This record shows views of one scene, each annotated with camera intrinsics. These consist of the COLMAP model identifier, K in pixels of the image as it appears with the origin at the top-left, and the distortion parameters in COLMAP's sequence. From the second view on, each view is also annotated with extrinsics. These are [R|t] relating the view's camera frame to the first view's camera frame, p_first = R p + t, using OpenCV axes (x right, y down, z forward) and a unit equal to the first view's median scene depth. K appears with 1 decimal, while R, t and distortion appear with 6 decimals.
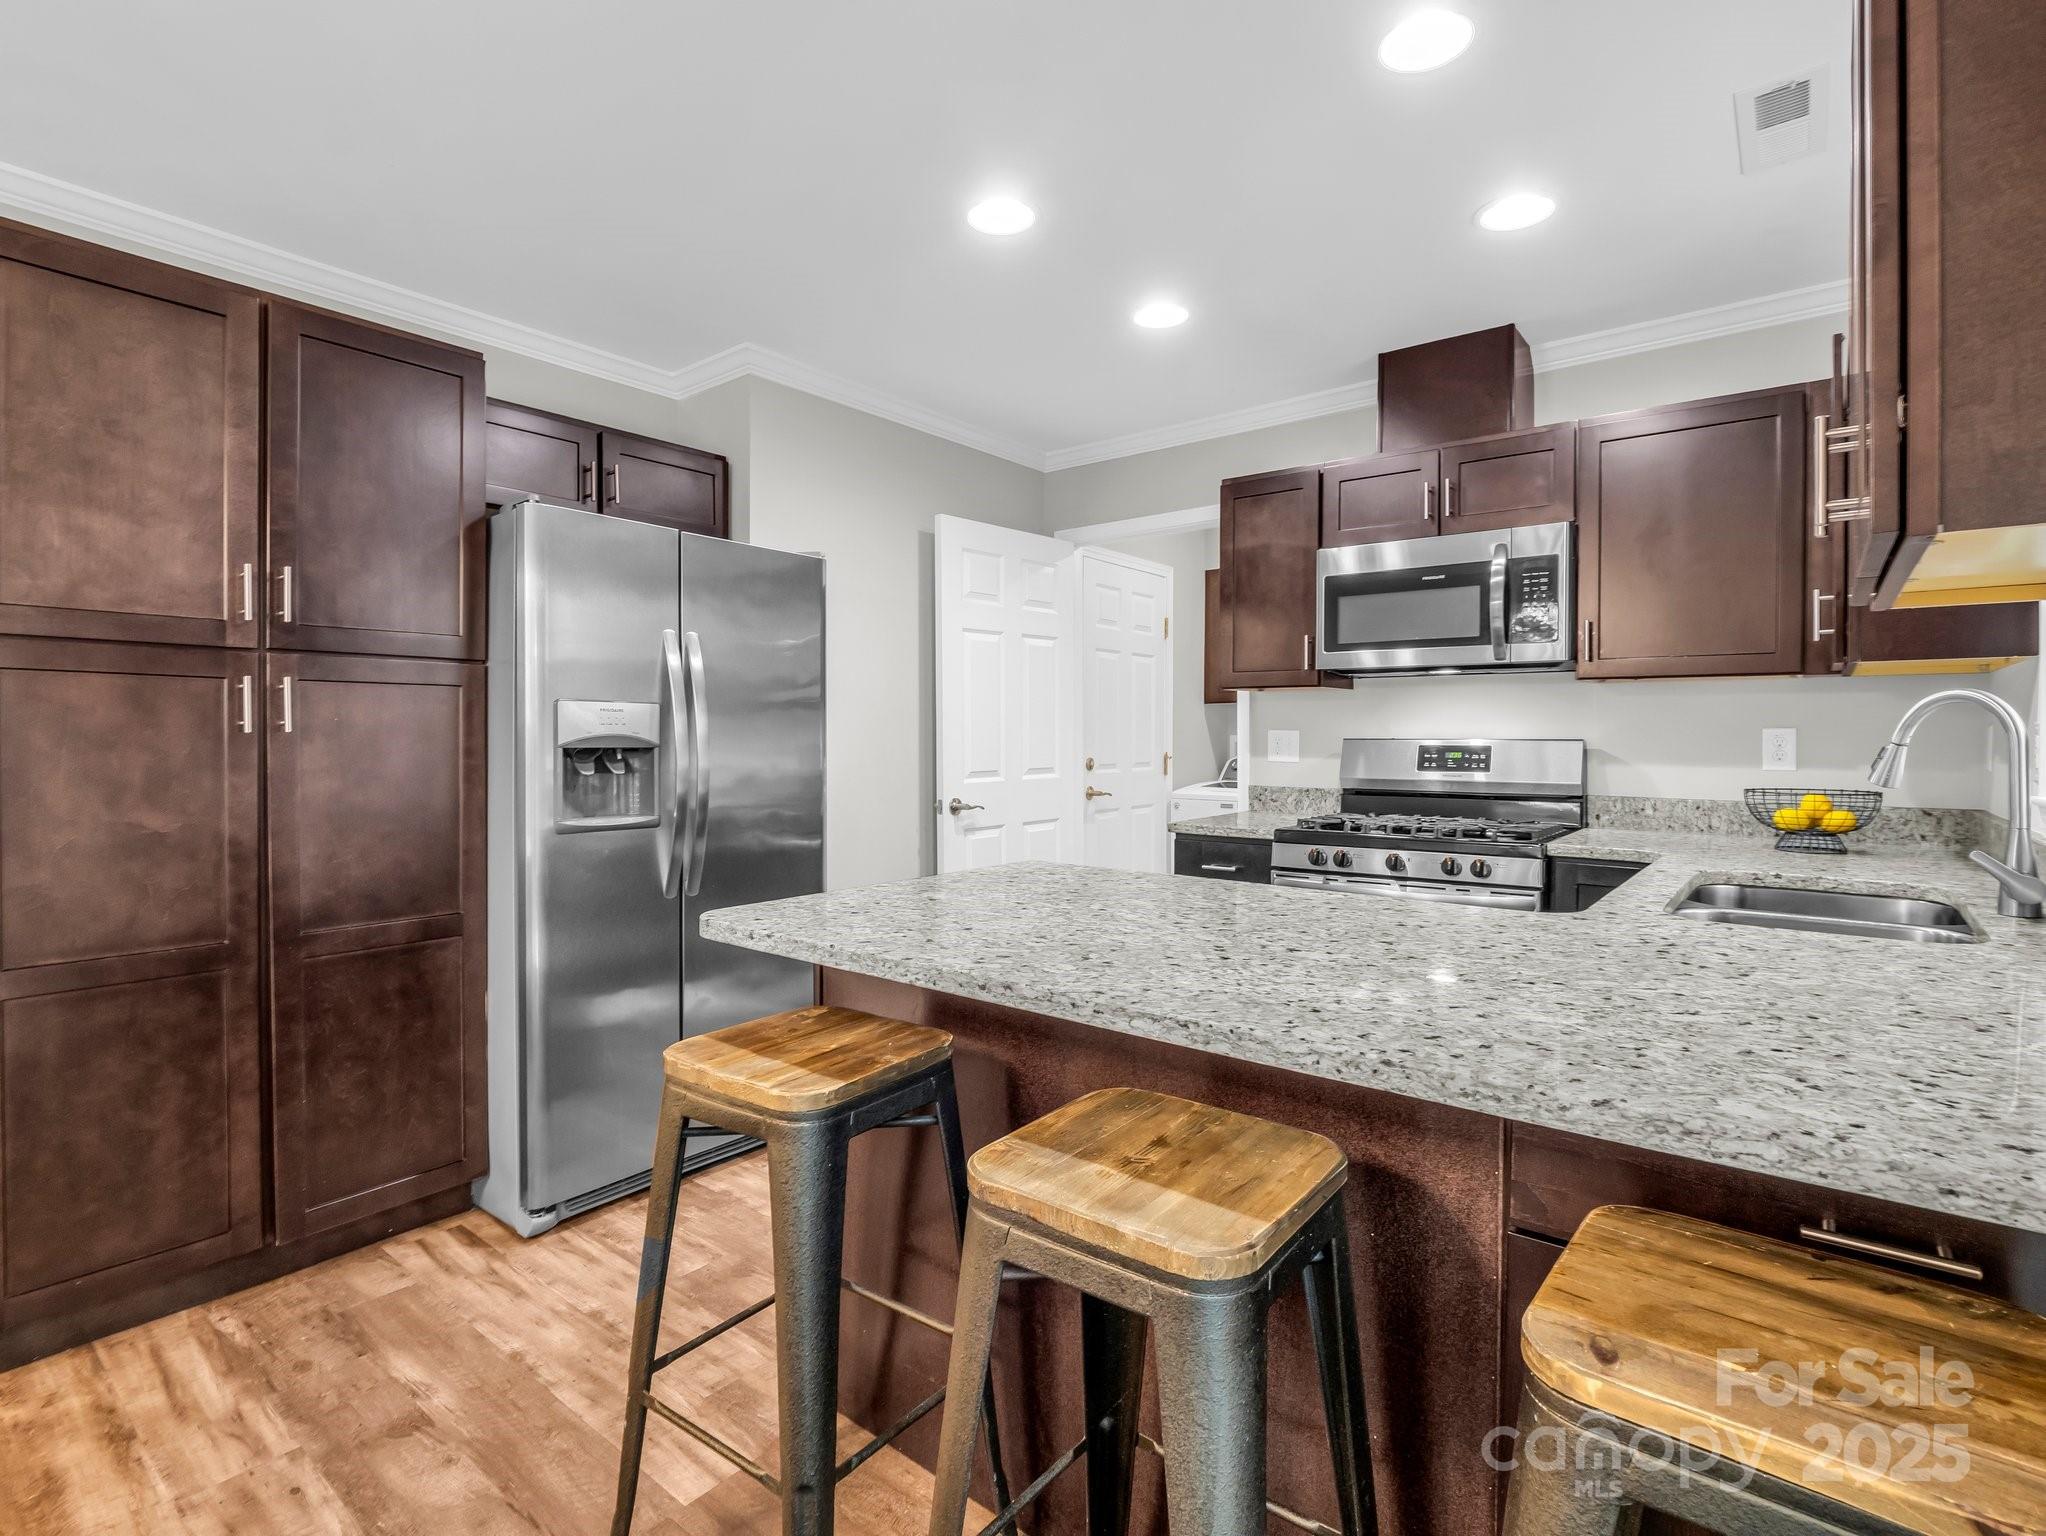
lens RADIAL K [[991.7, 0, 1008.9], [0, 991.7, 746.9], [0, 0, 1]] dist [-0.010650, -0.002322]
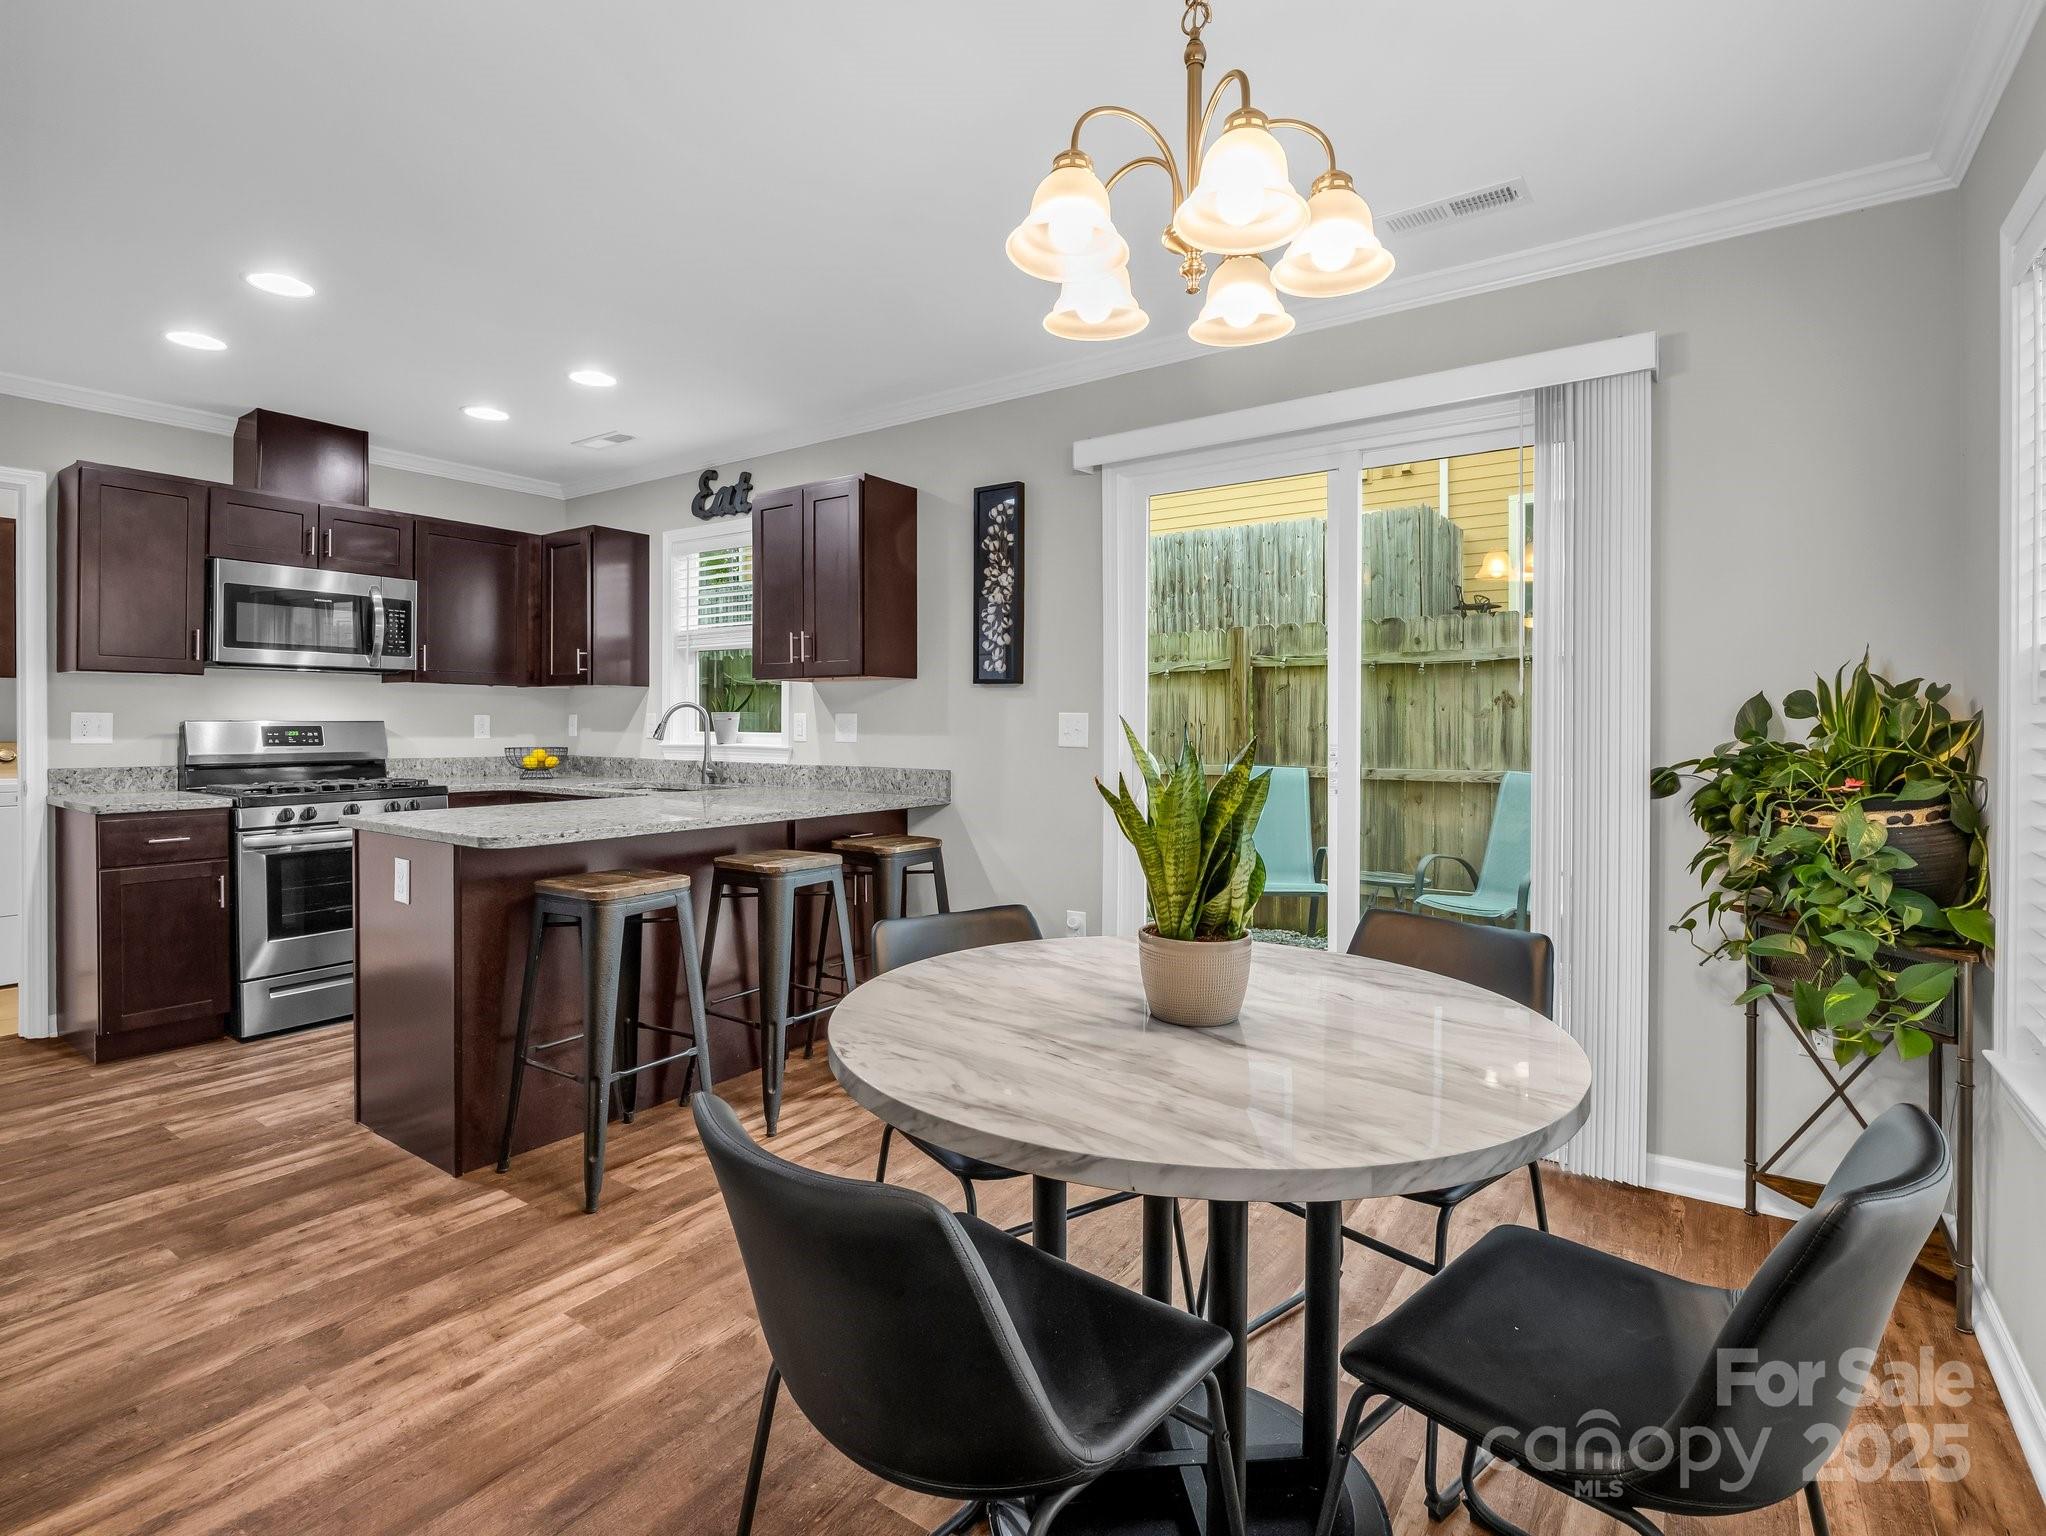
lens RADIAL K [[991.7, 0, 1032.9], [0, 991.7, 731.8], [0, 0, 1]] dist [-0.010650, -0.002322]
pose [[-0.081991, -0.011384, 0.996568, -0.962035], [0.006825, 0.999905, 0.011983, -0.002434], [-0.996610, 0.007784, -0.081905, 0.150610]]
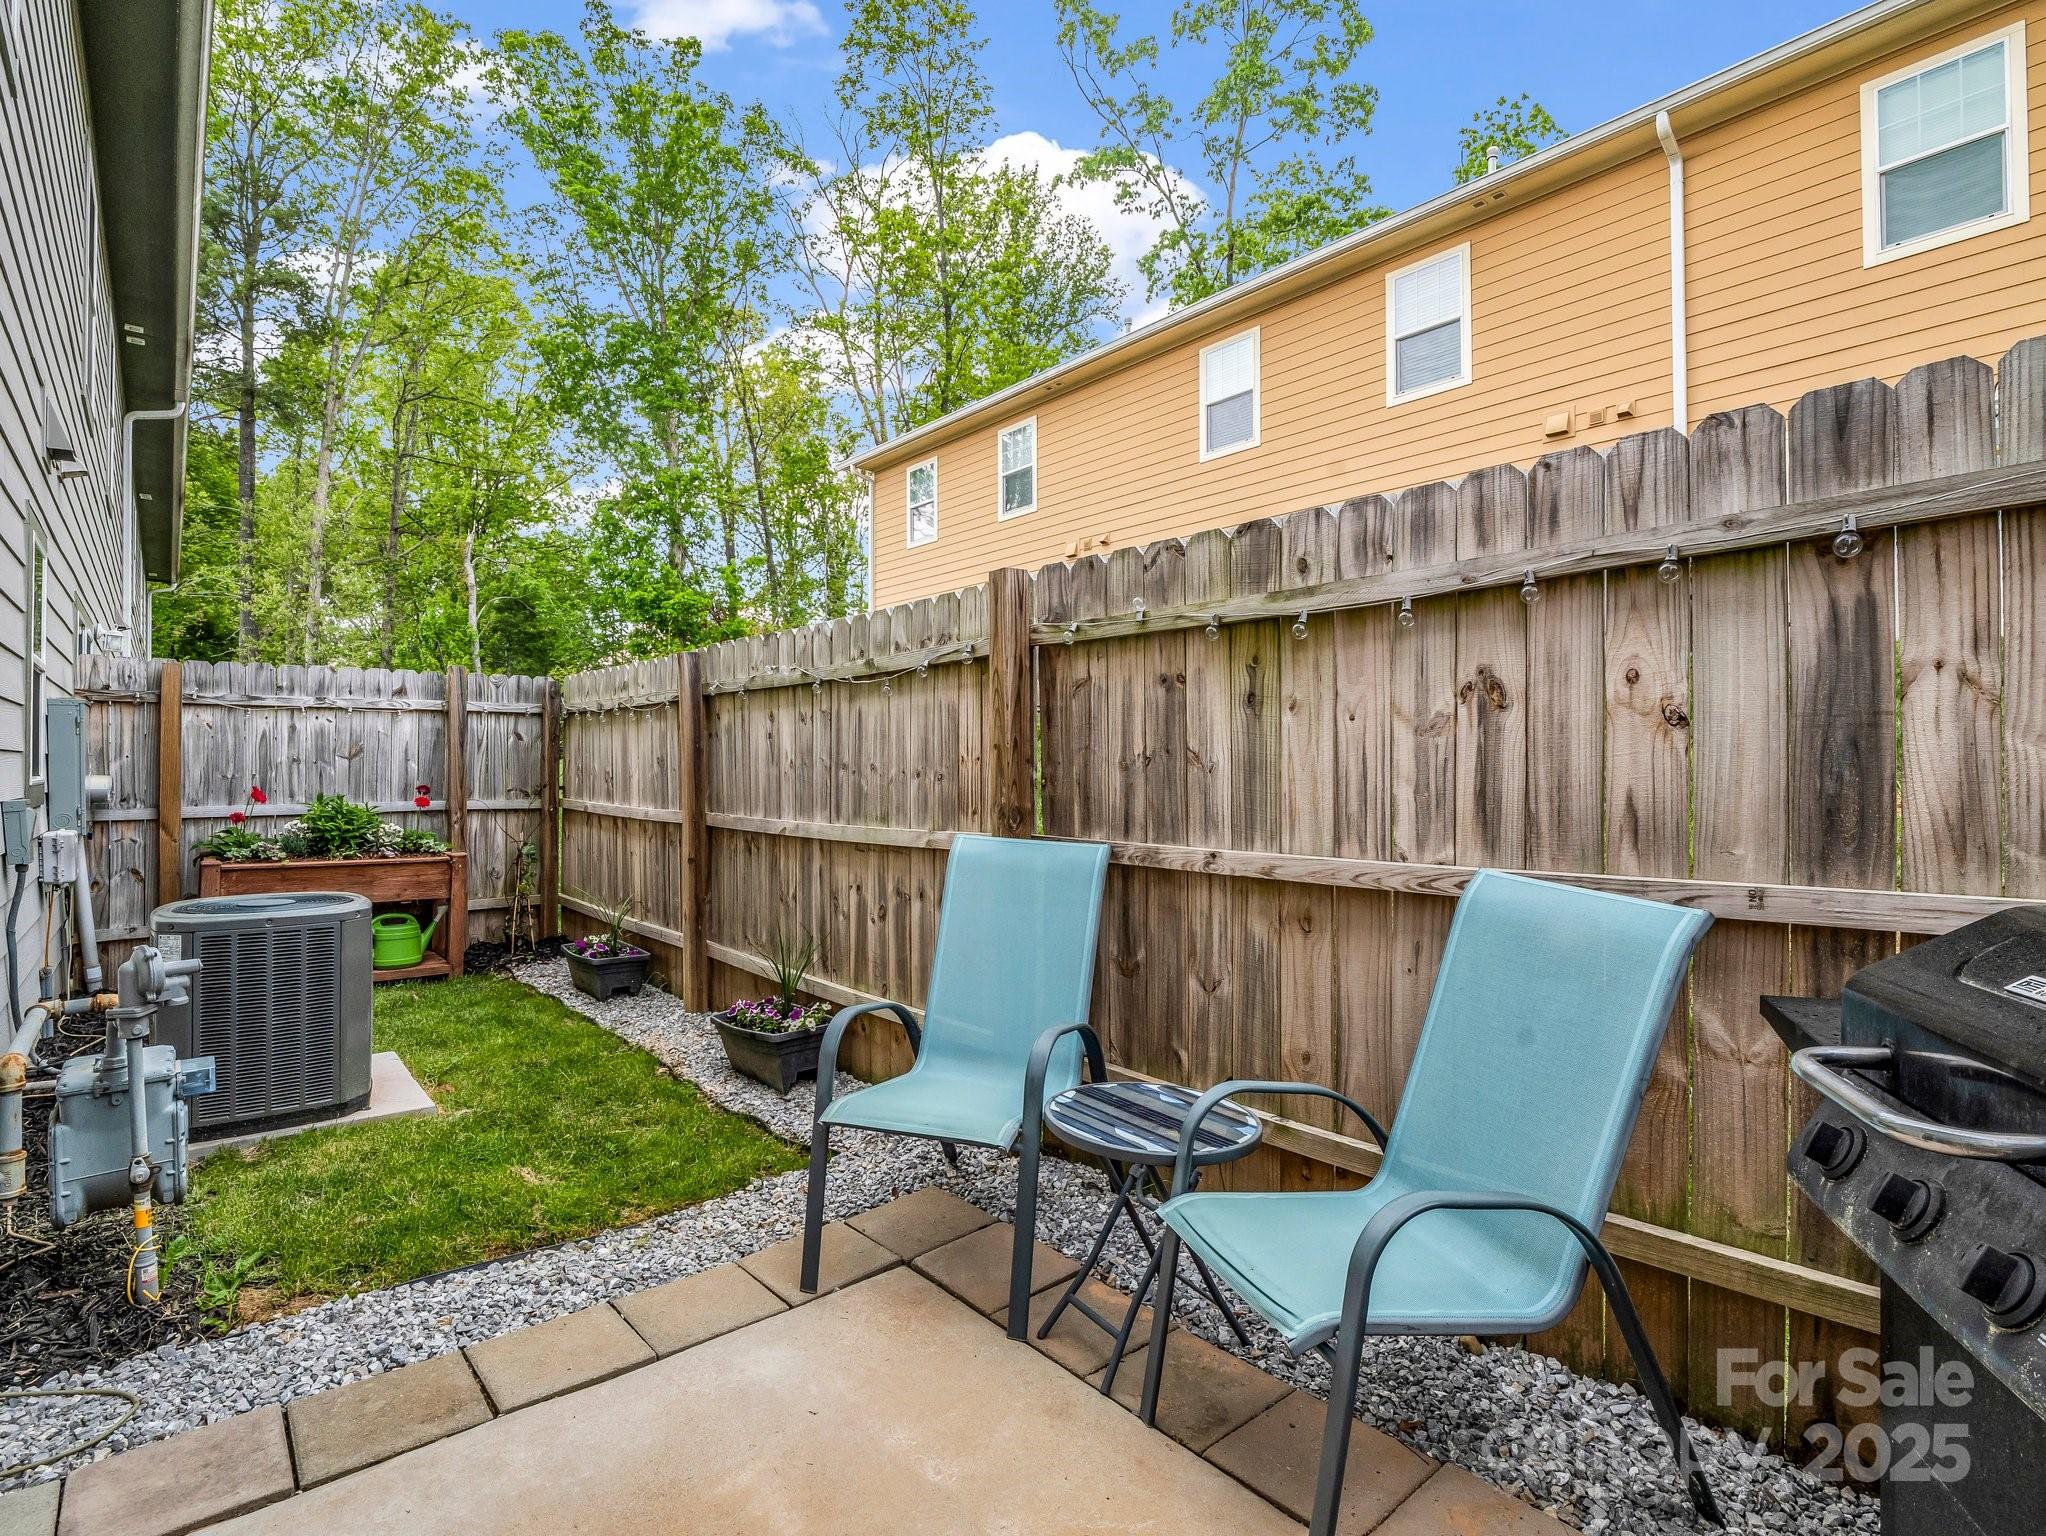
lens RADIAL K [[1008.4, 0, 1023.8], [0, 1008.4, 780.4], [0, 0, 1]] dist [-0.002878, -0.000410]
pose [[0.173416, -0.003471, 0.984843, -0.088540], [-0.000332, 0.999994, 0.003583, 0.027970], [-0.984849, -0.000948, 0.173413, -0.590606]]
